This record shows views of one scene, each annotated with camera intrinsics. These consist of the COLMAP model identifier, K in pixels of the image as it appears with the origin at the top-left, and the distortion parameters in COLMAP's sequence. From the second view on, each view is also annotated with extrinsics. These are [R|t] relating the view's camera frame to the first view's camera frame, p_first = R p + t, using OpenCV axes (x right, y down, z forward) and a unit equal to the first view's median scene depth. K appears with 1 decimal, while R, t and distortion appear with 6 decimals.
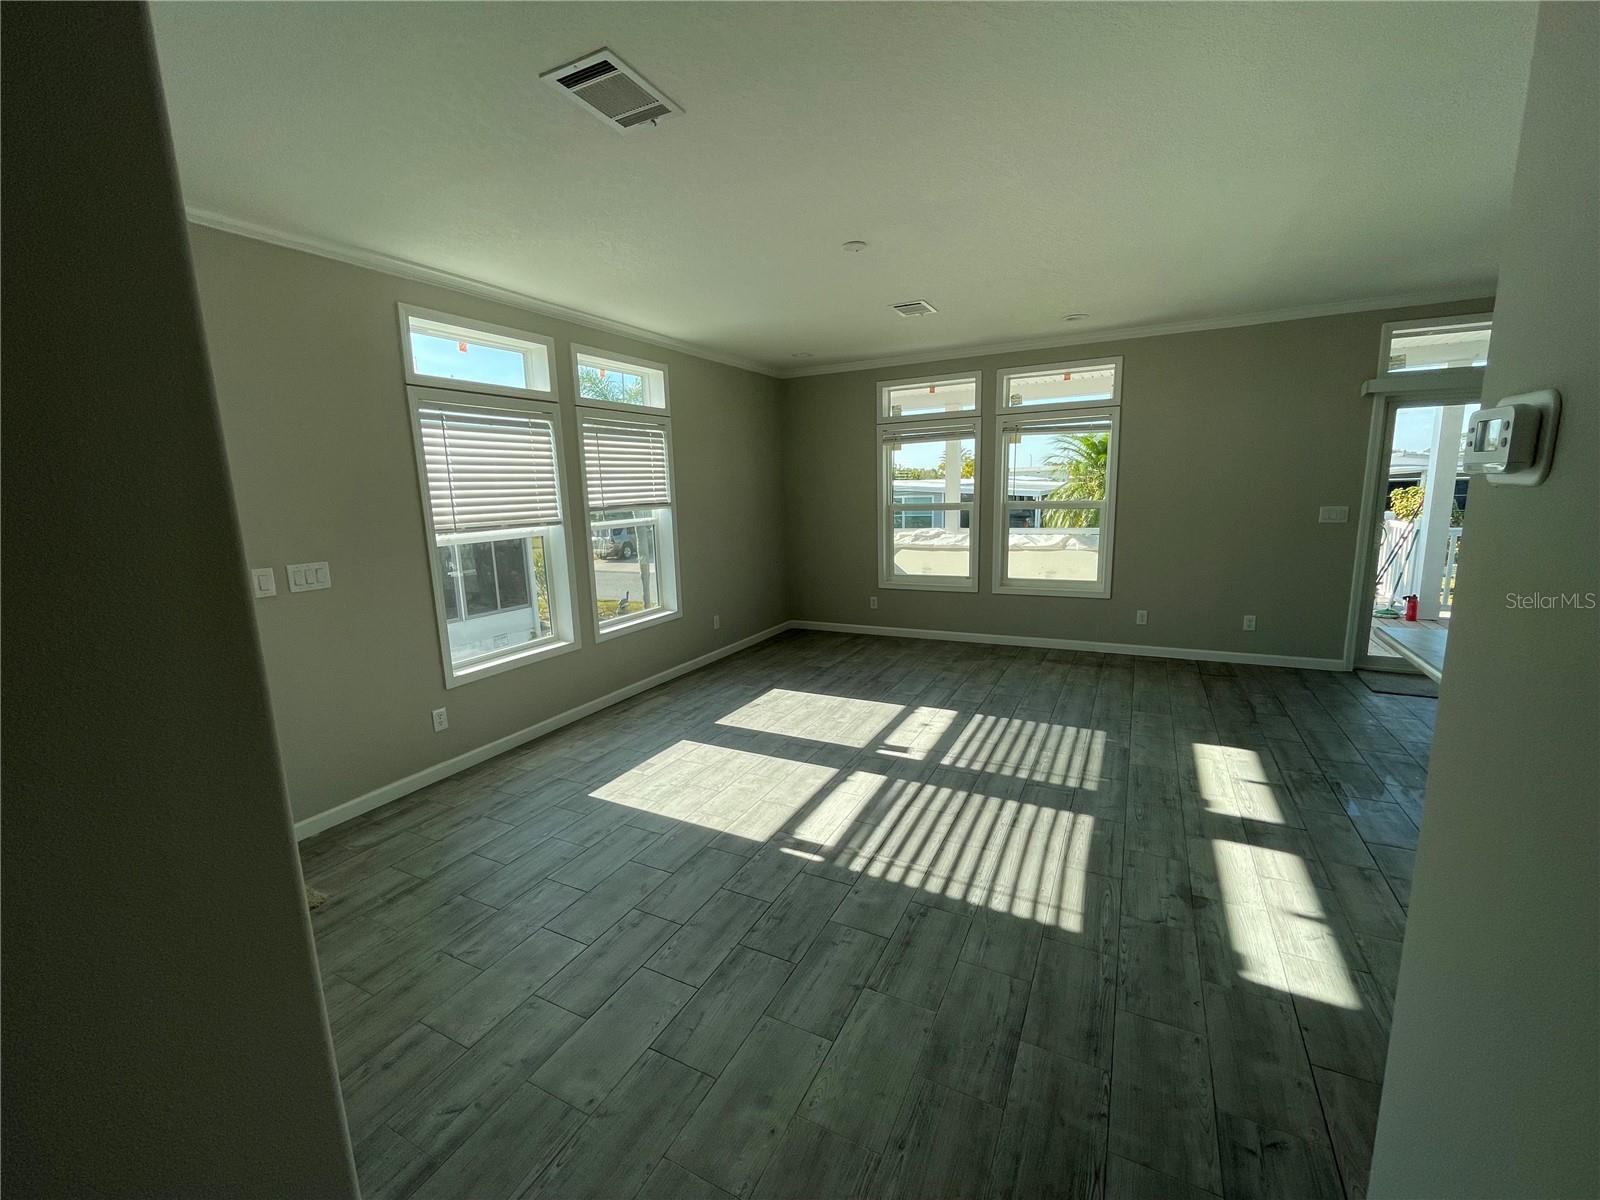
lens RADIAL K [[654.7, 0, 800.0], [0, 654.7, 600.0], [0, 0, 1]] dist [-0.000959, -0.000110]
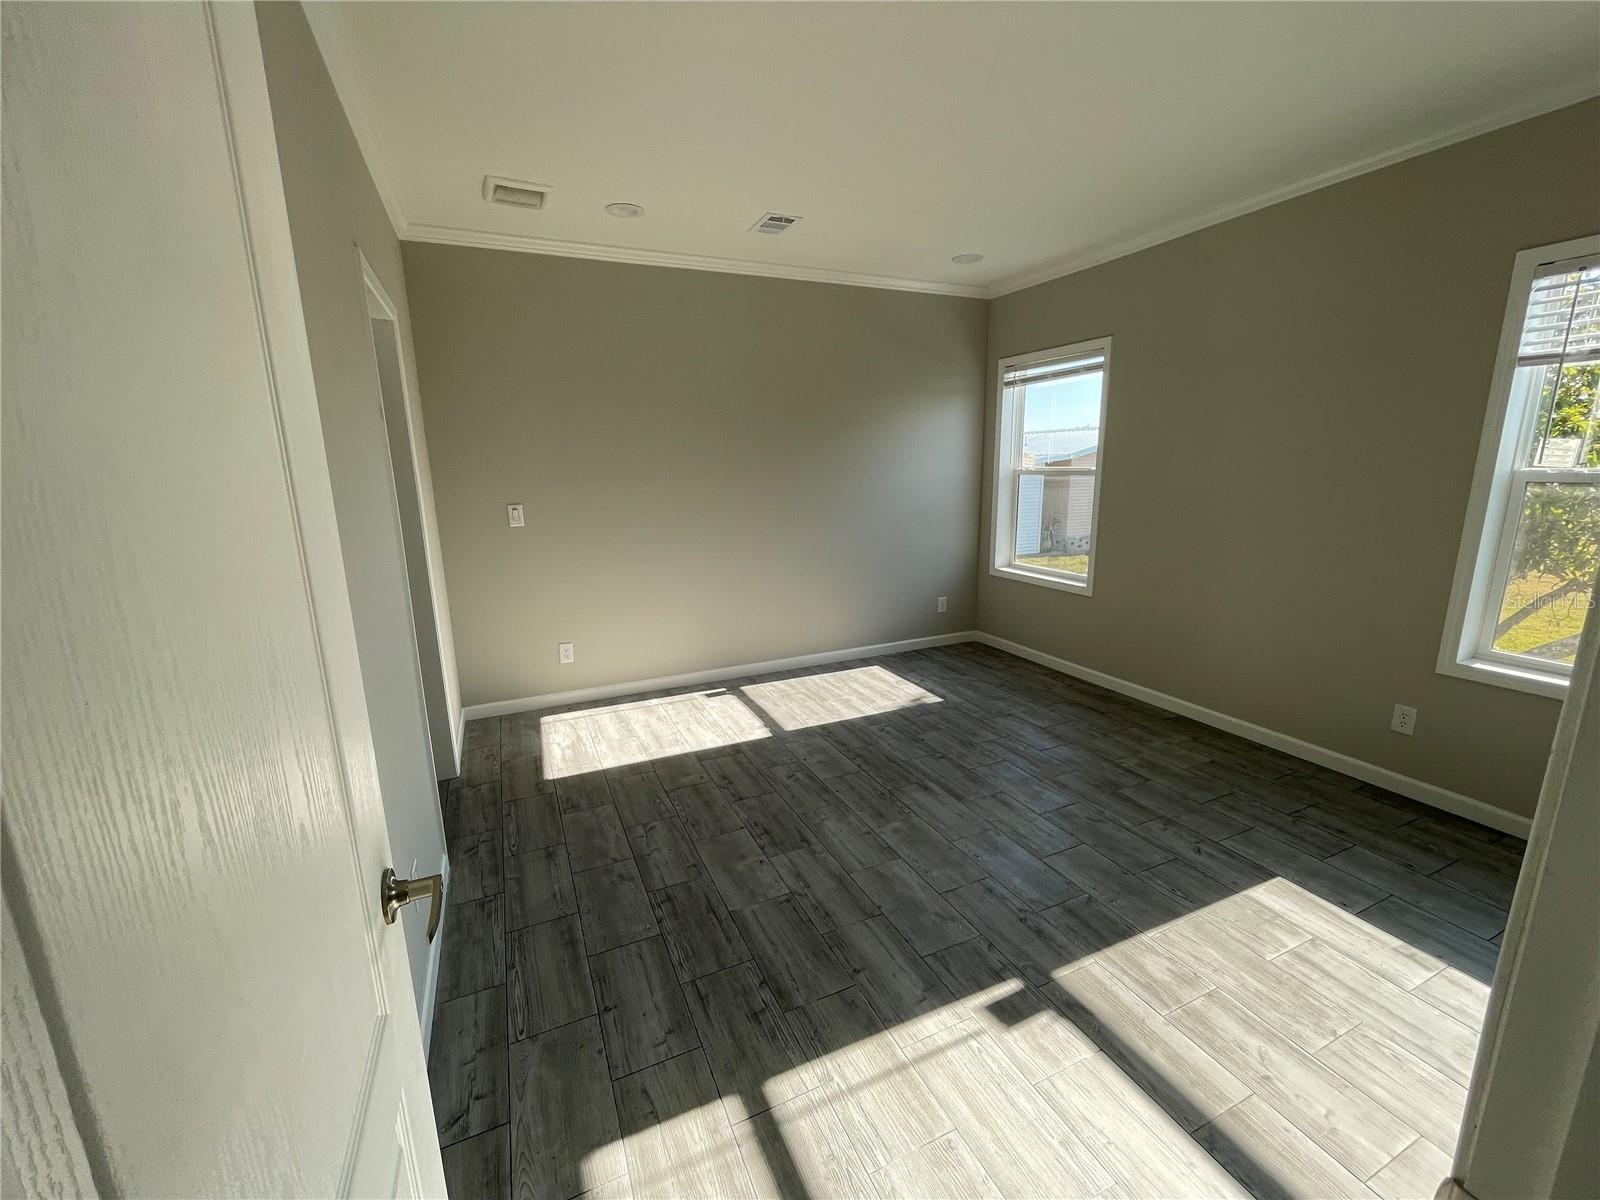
lens RADIAL K [[654.7, 0, 800.0], [0, 654.7, 600.0], [0, 0, 1]] dist [-0.000959, -0.000110]
pose [[-0.619170, 0.238886, -0.748039, 0.748573], [-0.060084, 0.935399, 0.348452, -0.290652], [0.782955, 0.260696, -0.564818, 1.462780]]
